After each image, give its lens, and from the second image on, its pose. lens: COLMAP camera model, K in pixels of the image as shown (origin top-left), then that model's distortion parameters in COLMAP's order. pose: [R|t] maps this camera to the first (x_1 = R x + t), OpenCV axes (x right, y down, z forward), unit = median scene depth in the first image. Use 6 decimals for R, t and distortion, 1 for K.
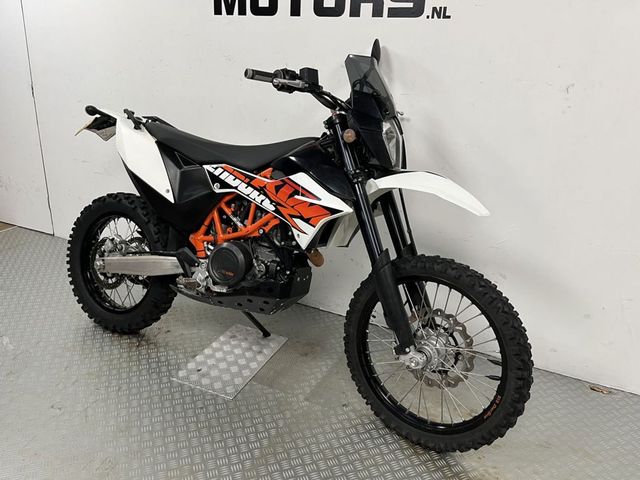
lens RADIAL K [[483.9, 0, 323.8], [0, 483.9, 241.1], [0, 0, 1]] dist [0.044582, -0.062788]
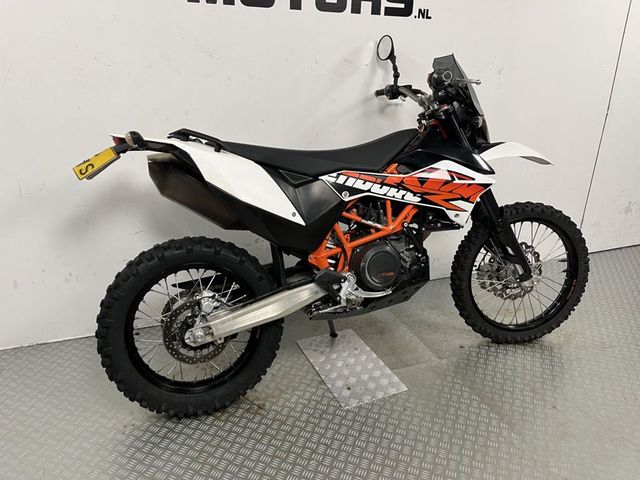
lens RADIAL K [[483.9, 0, 320.6], [0, 483.9, 237.8], [0, 0, 1]] dist [0.044582, -0.062788]
pose [[0.675101, -0.285699, 0.680158, -0.933861], [0.257162, 0.955274, 0.146011, -0.185059], [-0.691452, 0.076338, 0.718377, 0.360962]]
